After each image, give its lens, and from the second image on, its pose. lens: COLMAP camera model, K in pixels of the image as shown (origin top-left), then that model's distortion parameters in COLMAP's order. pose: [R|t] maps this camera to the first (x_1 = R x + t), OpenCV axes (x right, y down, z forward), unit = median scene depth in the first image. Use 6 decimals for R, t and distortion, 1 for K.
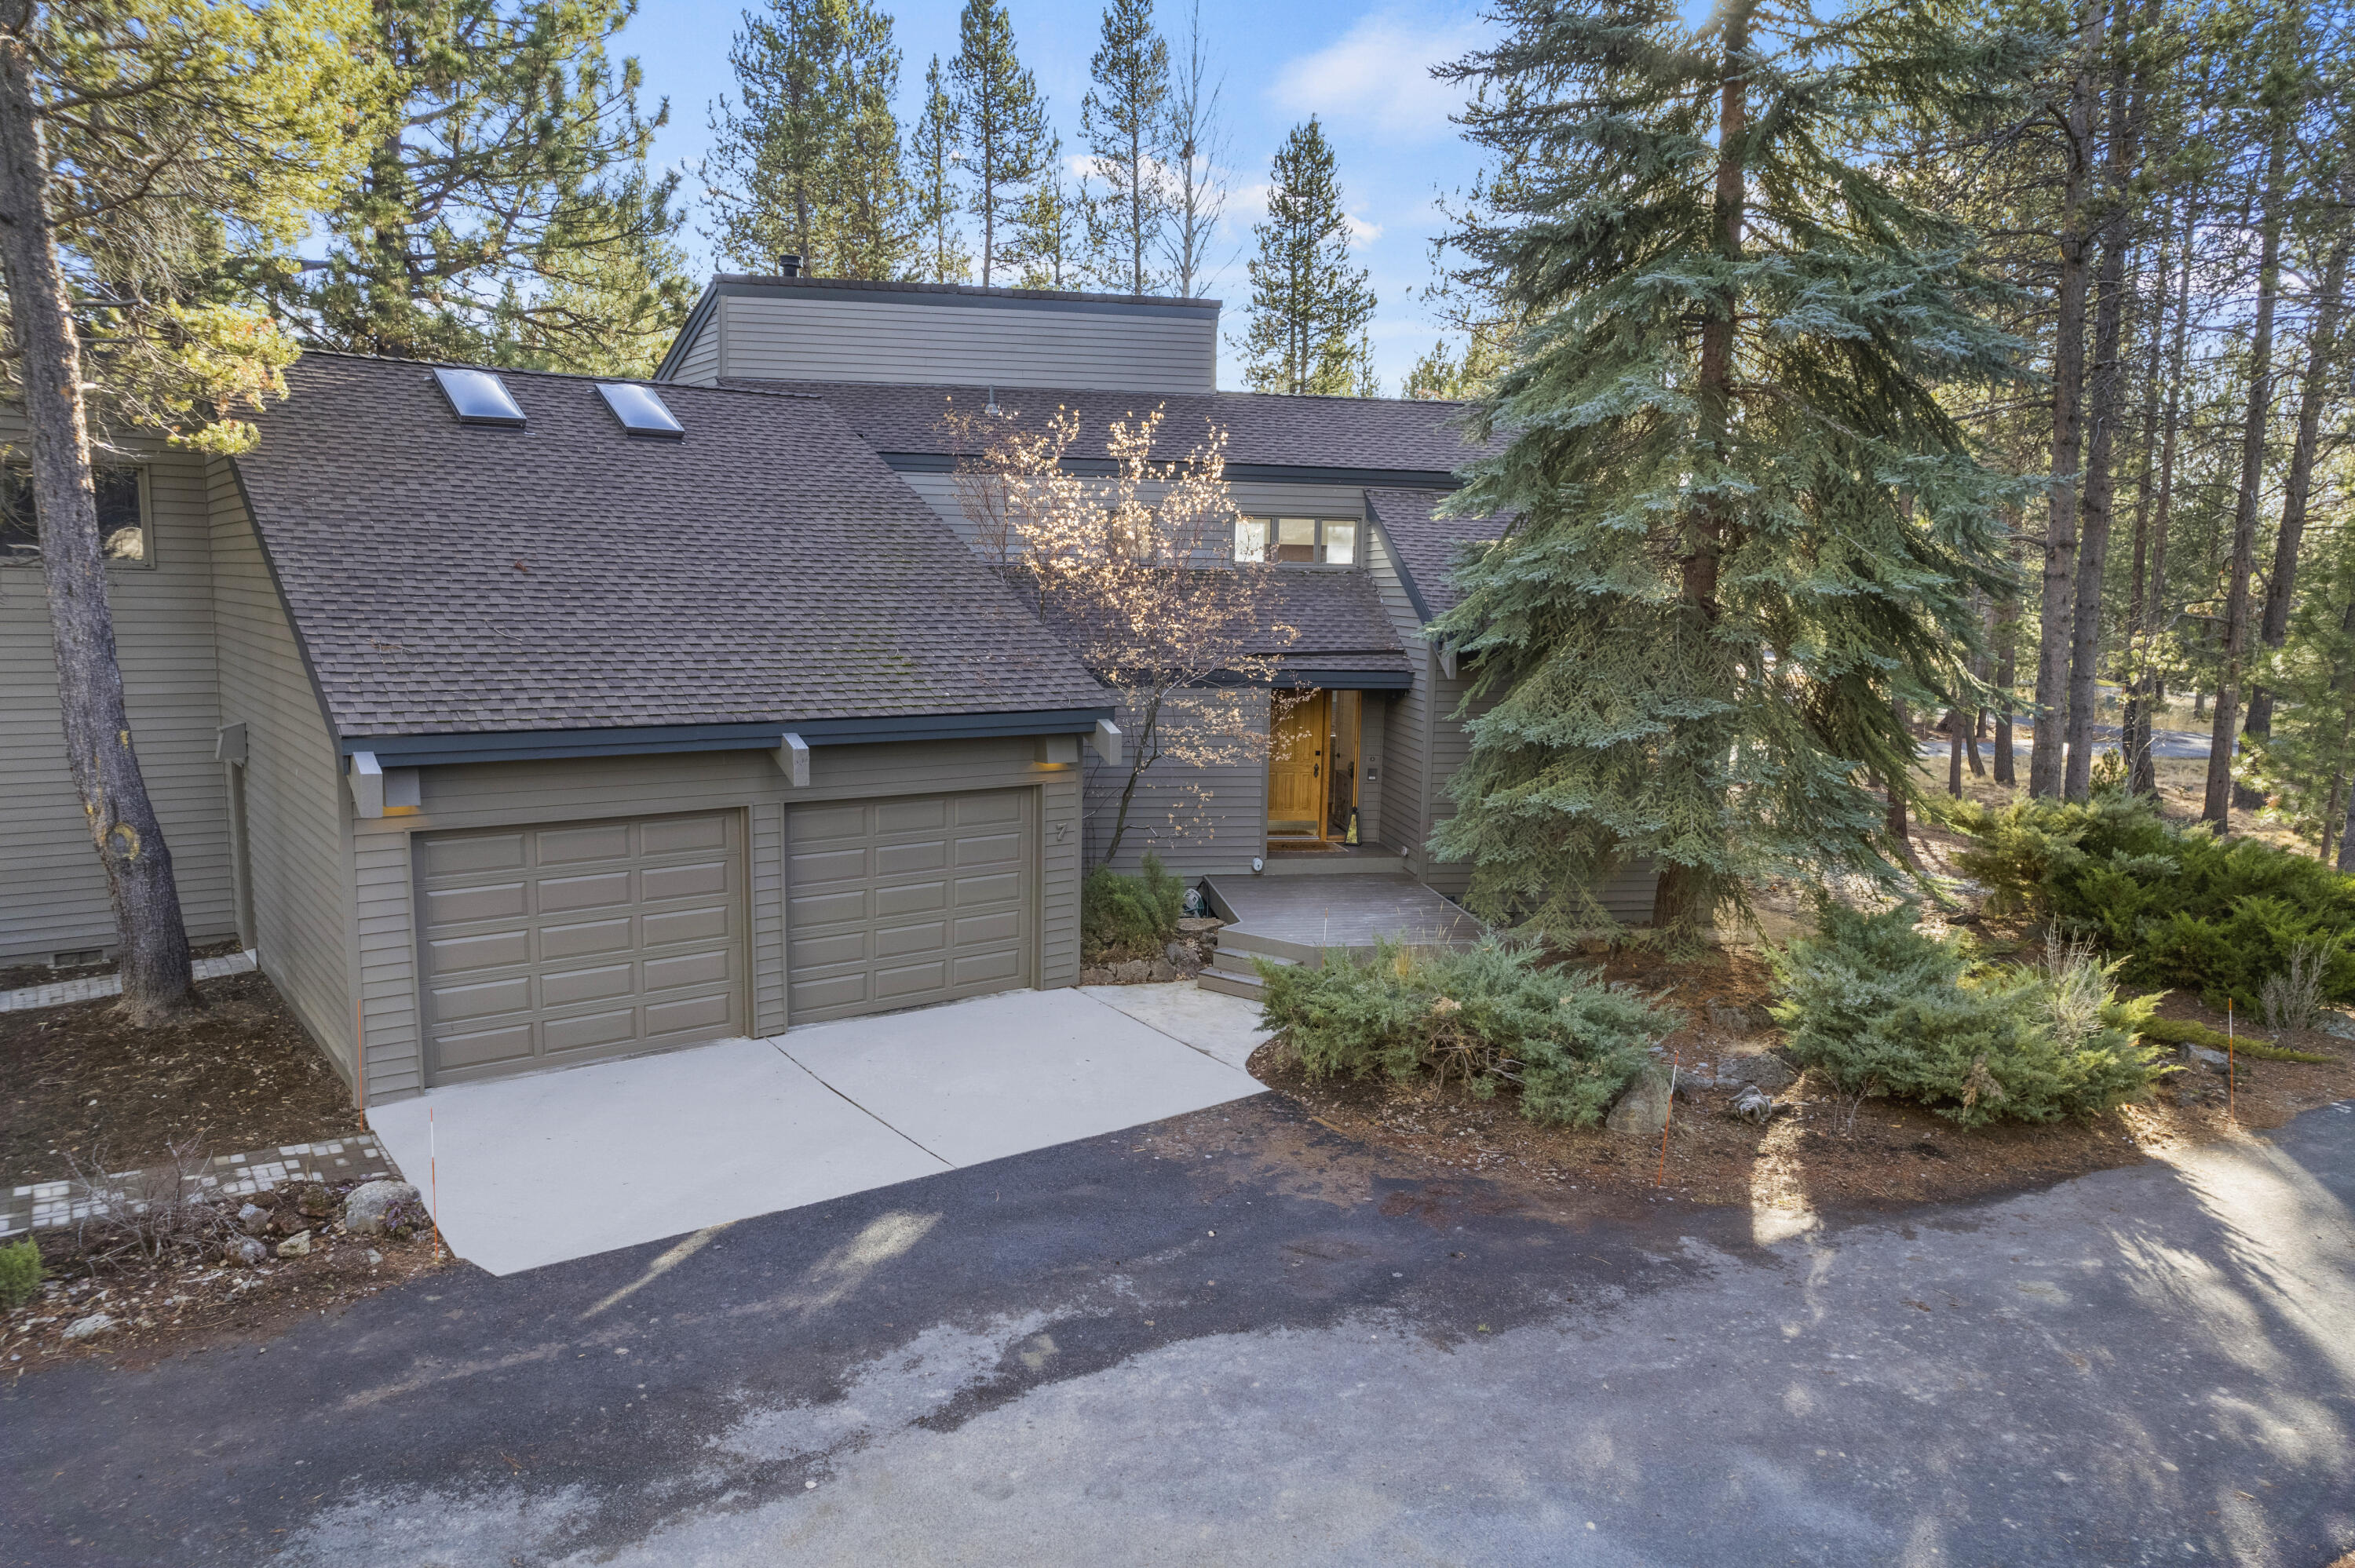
lens RADIAL K [[1505.0, 0, 1177.5], [0, 1505.0, 784.0], [0, 0, 1]] dist [-0.042273, 0.019492]
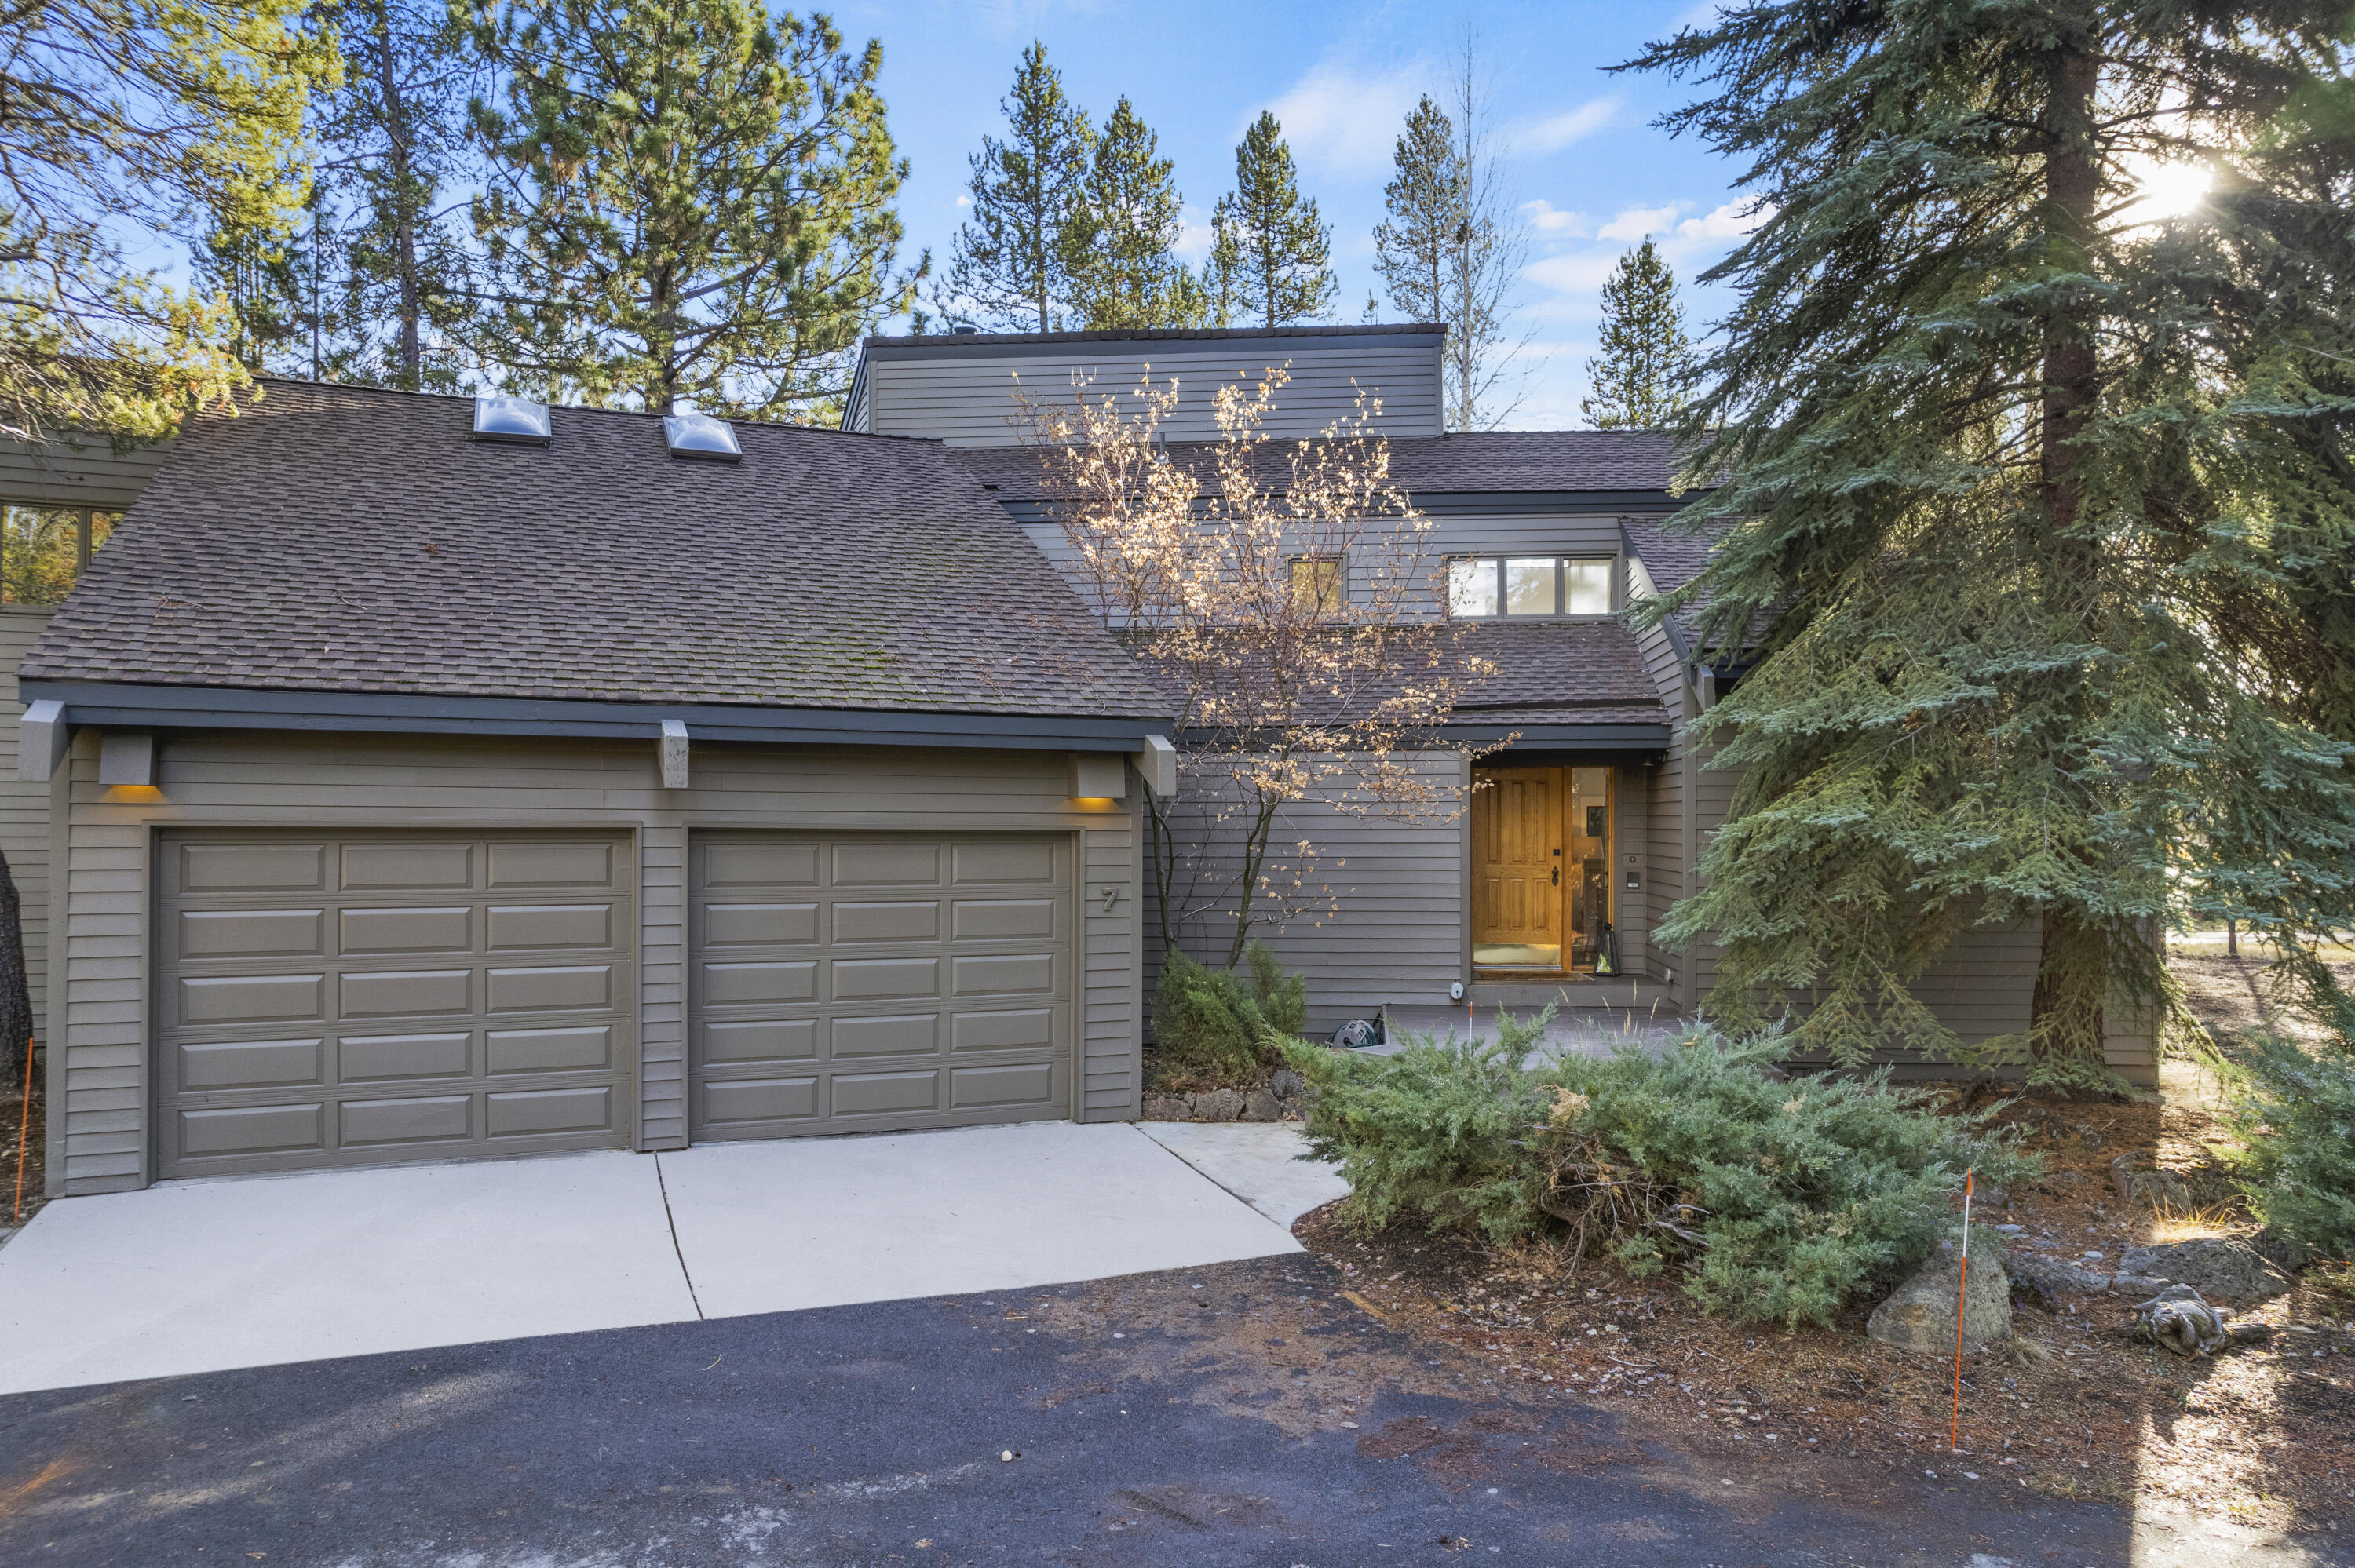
lens RADIAL K [[1560.6, 0, 1171.2], [0, 1560.6, 789.9], [0, 0, 1]] dist [-0.078177, 0.078477]
pose [[0.966391, -0.022923, -0.256052, 0.173334], [-0.016770, 0.988274, -0.151769, 0.112110], [0.256528, 0.150962, 0.954675, 0.345402]]
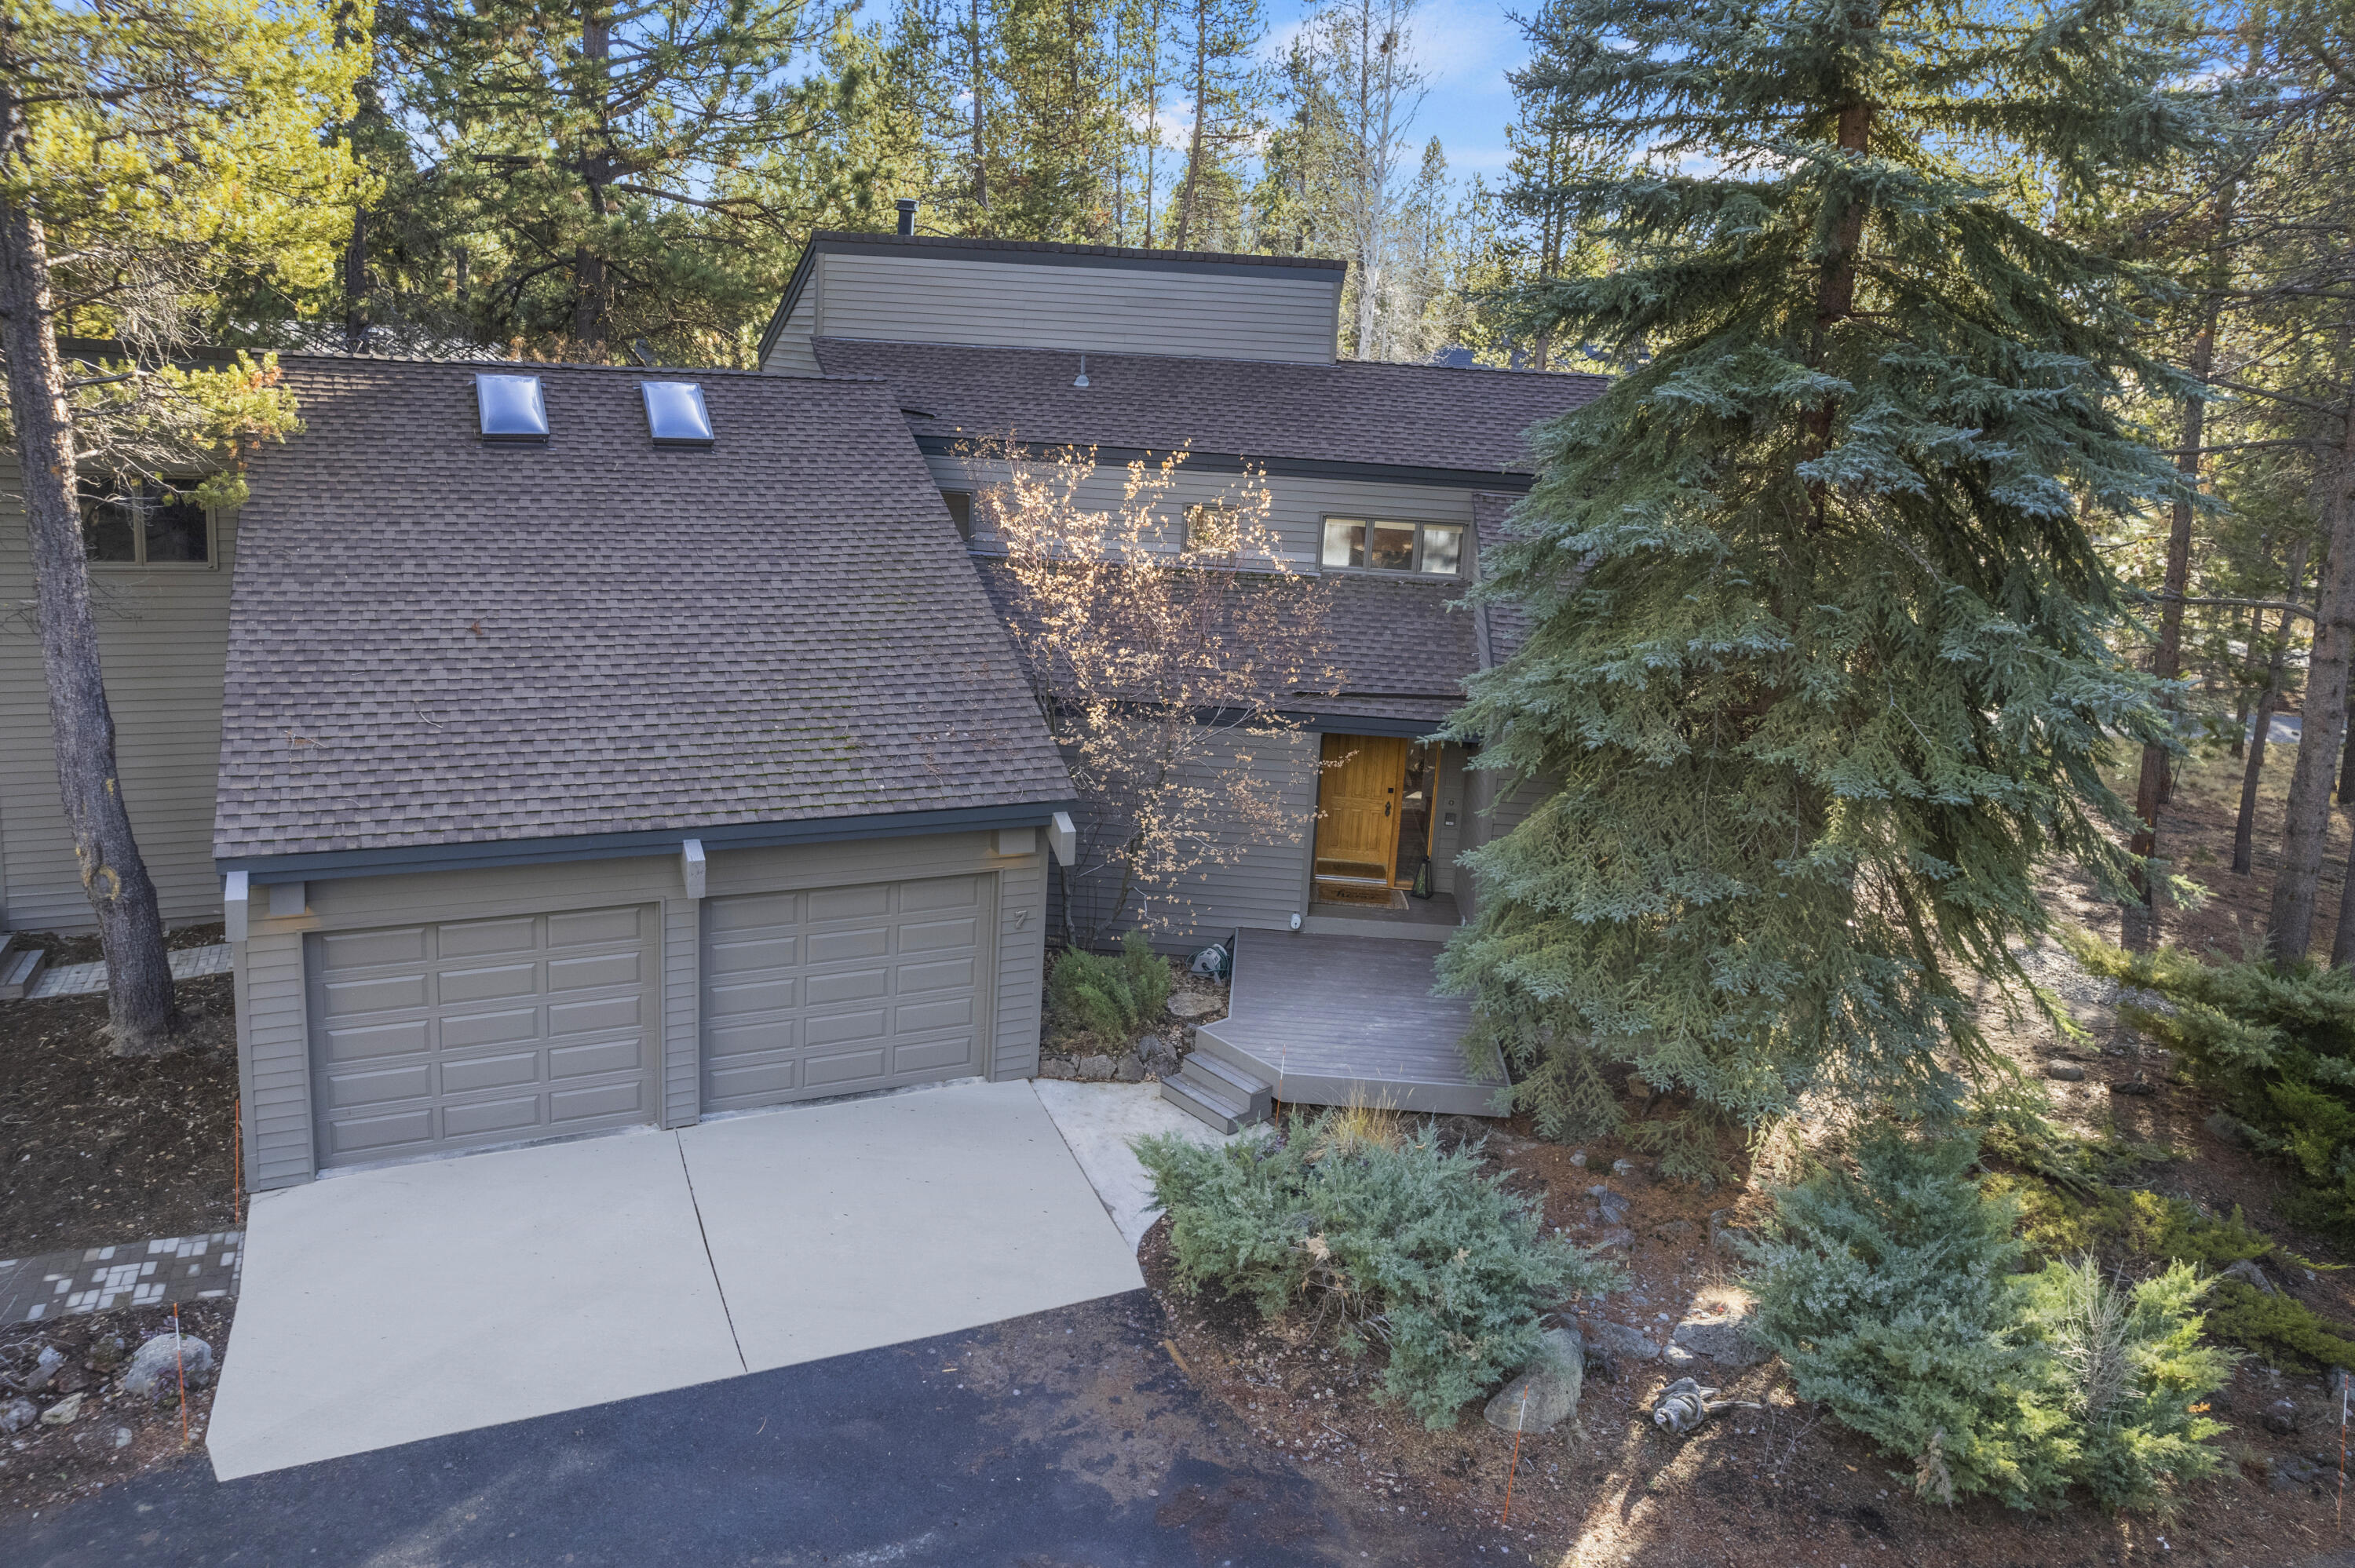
lens RADIAL K [[1573.1, 0, 1144.7], [0, 1573.1, 642.0], [0, 0, 1]] dist [-0.041652, 0.003341]
pose [[0.974935, 0.069862, -0.211237, 0.231729], [-0.063962, 0.997351, 0.034645, -0.215978], [0.213098, -0.020266, 0.976821, 0.080987]]
